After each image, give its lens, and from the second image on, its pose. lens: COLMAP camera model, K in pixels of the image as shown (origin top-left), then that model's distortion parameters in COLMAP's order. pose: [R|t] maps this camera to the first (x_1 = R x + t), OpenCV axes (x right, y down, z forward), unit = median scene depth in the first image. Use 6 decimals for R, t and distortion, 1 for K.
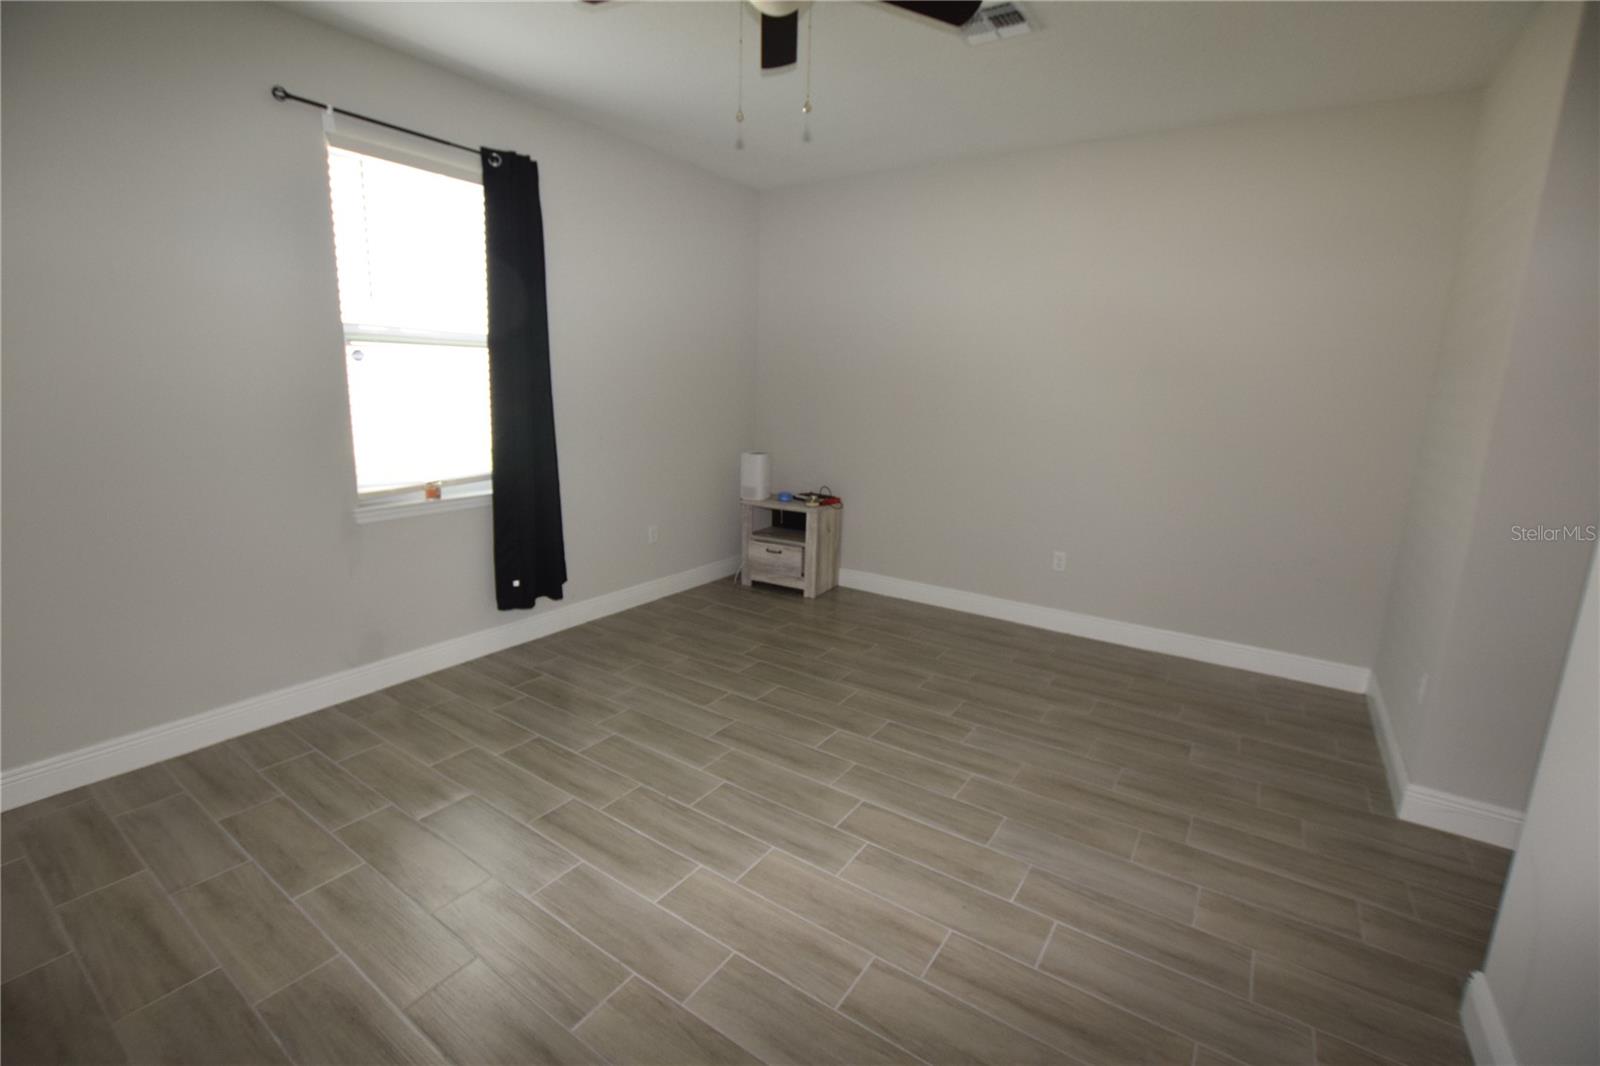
lens RADIAL K [[708.5, 0, 793.7], [0, 708.5, 524.1], [0, 0, 1]] dist [-0.032892, 0.006695]
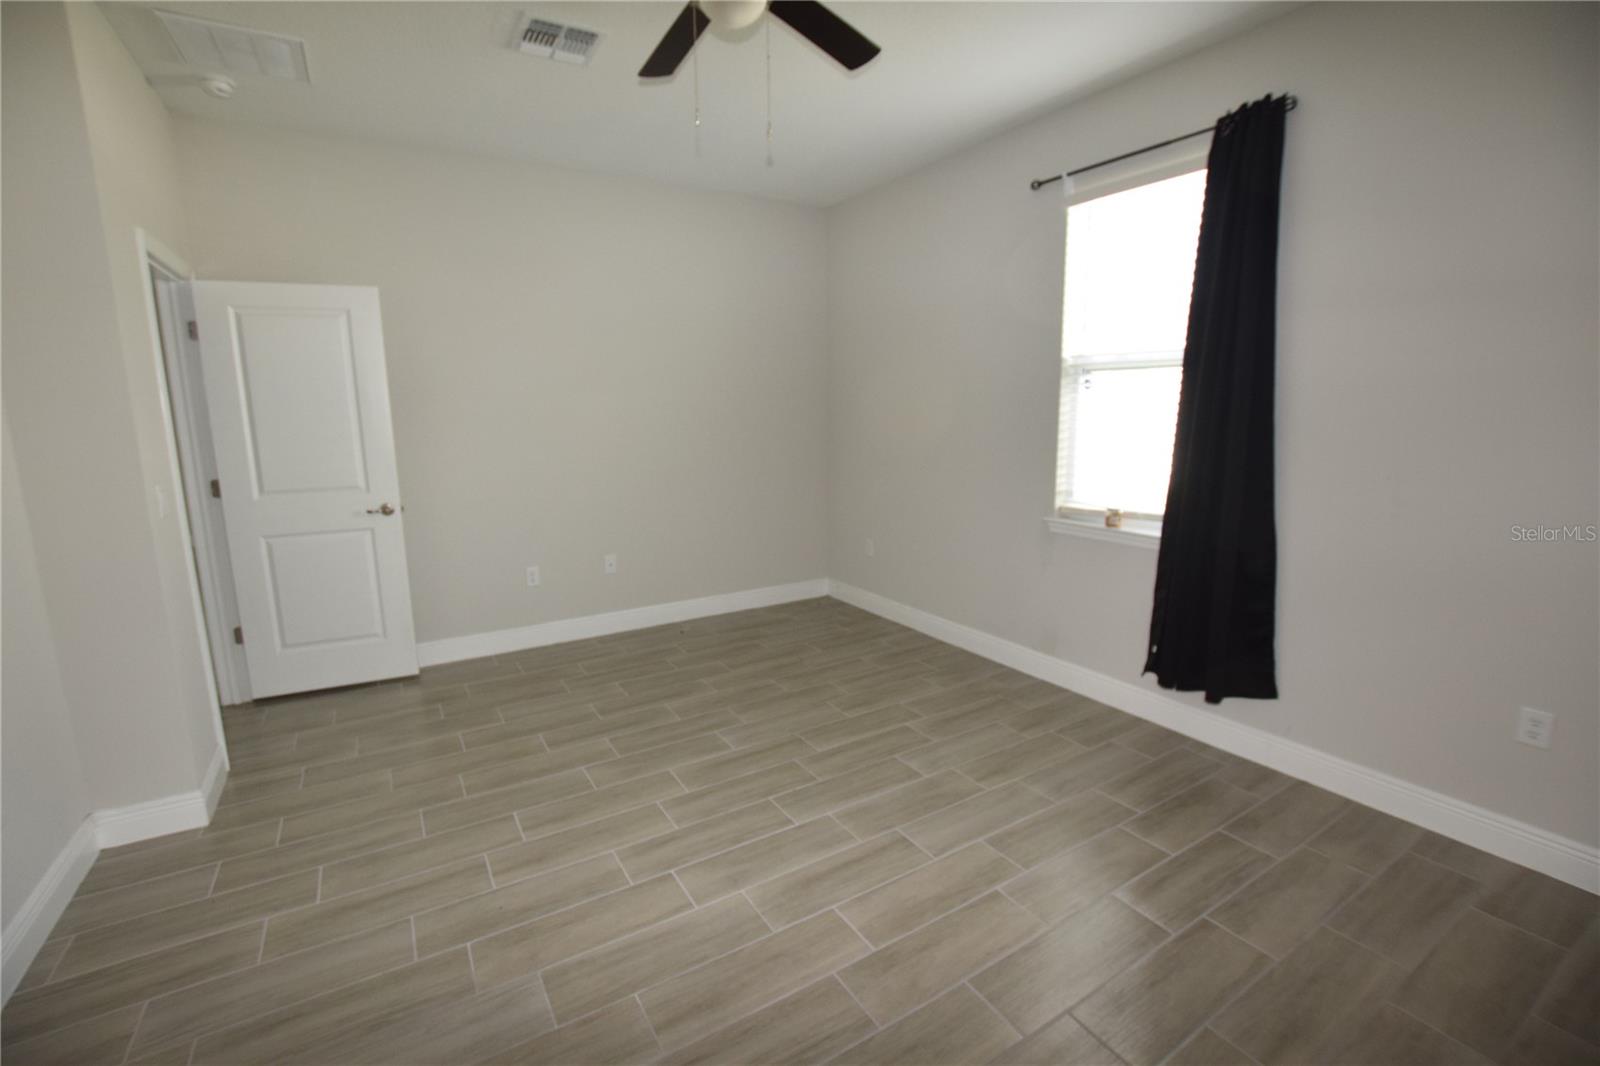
lens RADIAL K [[708.5, 0, 792.8], [0, 708.5, 525.4], [0, 0, 1]] dist [-0.032892, 0.006695]
pose [[-0.418153, 0.132947, -0.898595, 0.591877], [-0.173506, 0.959329, 0.222672, -0.193848], [0.891652, 0.249023, -0.378079, 1.056330]]
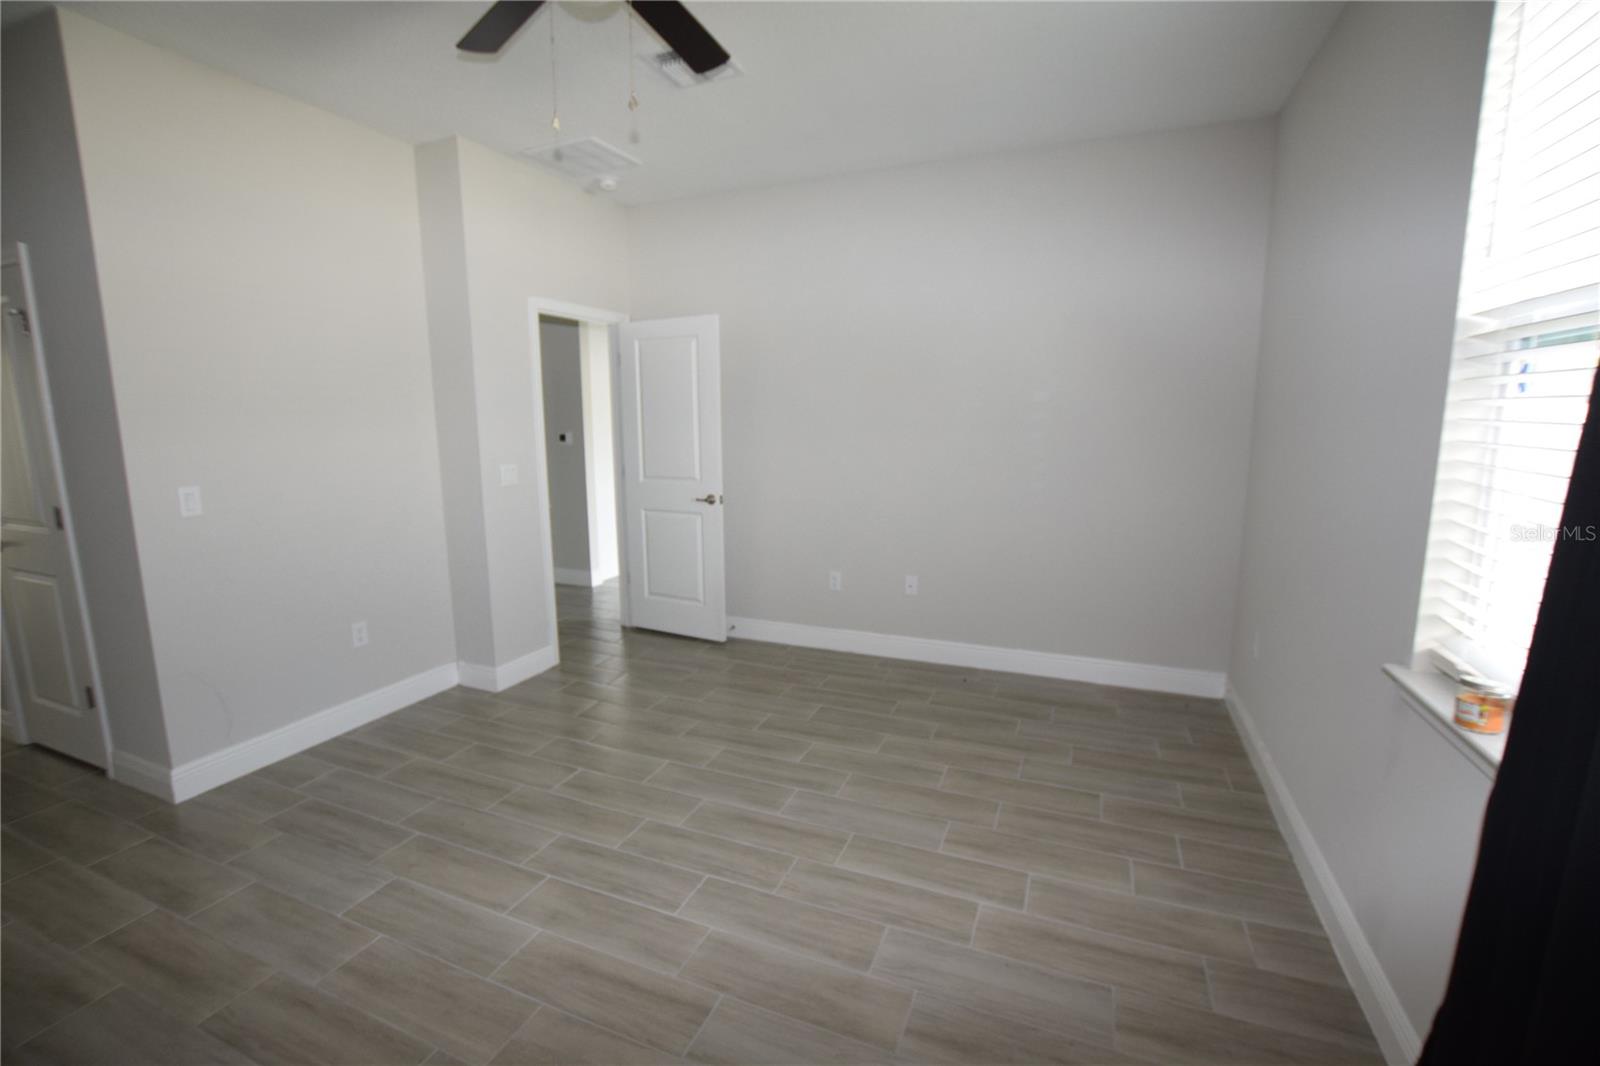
lens RADIAL K [[708.5, 0, 781.6], [0, 708.5, 520.6], [0, 0, 1]] dist [-0.032892, 0.006695]
pose [[-0.982029, 0.009074, -0.188514, -0.058771], [-0.054093, 0.943407, 0.327195, -0.272715], [0.180814, 0.331512, -0.925962, 1.357390]]
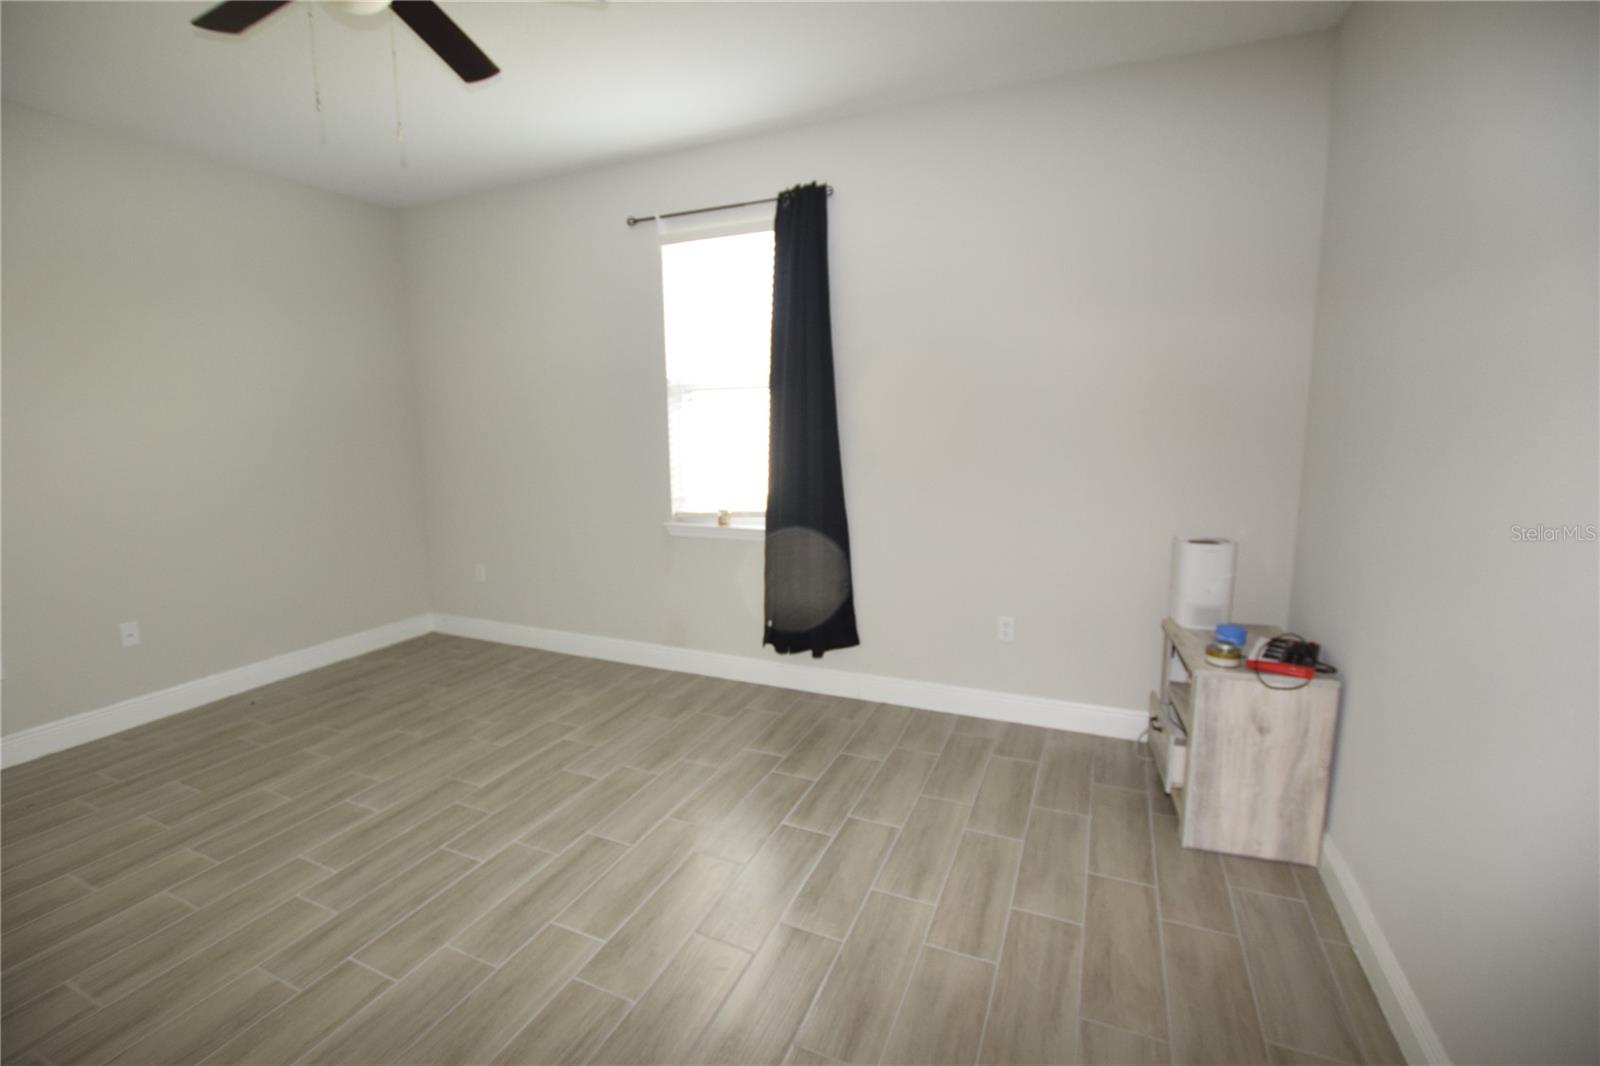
lens RADIAL K [[708.5, 0, 793.4], [0, 708.5, 524.9], [0, 0, 1]] dist [-0.032892, 0.006695]
pose [[0.172478, 0.118941, -0.977806, 0.666976], [-0.172235, 0.981031, 0.088952, -0.171262], [0.969838, 0.153070, 0.189692, 0.967924]]
